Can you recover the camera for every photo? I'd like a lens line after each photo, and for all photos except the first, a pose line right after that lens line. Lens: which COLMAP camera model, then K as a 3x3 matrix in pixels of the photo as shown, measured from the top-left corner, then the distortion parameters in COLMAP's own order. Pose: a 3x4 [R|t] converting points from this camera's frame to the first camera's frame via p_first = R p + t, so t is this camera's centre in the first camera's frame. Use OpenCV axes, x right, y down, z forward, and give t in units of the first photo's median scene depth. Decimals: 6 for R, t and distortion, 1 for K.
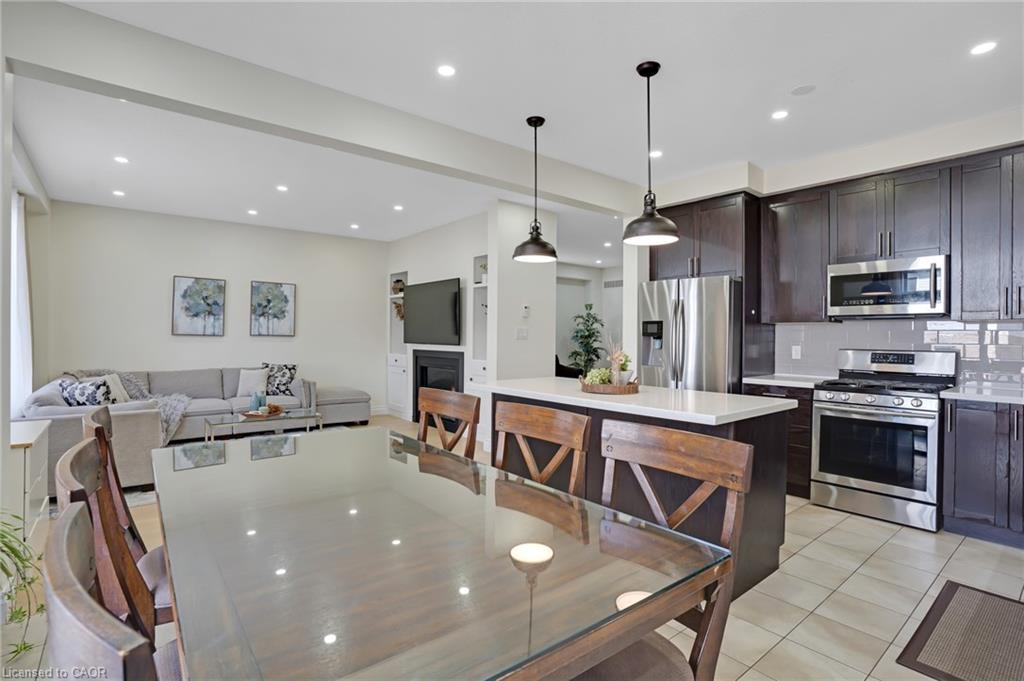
lens RADIAL K [[519.1, 0, 512.9], [0, 519.1, 335.1], [0, 0, 1]] dist [0.000844, 0.001177]
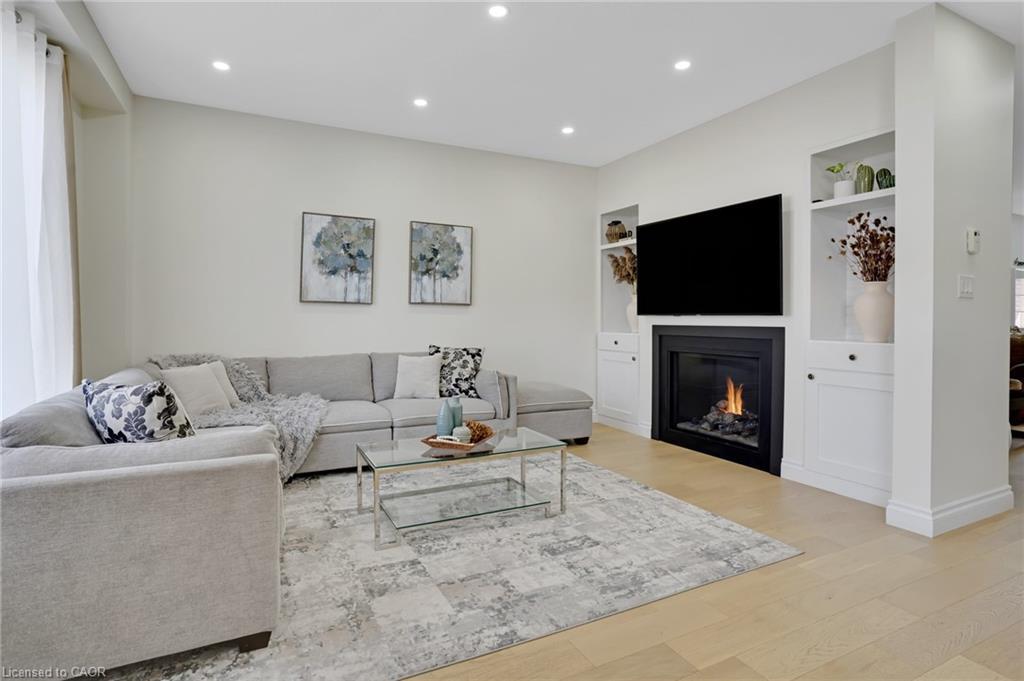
lens RADIAL K [[576.0, 0, 577.7], [0, 576.0, 314.8], [0, 0, 1]] dist [-0.005514, 0.000073]
pose [[0.991955, -0.002209, -0.126575, -0.214457], [0.002050, 0.999997, -0.001389, 0.017557], [0.126577, 0.001119, 0.991956, 0.320803]]
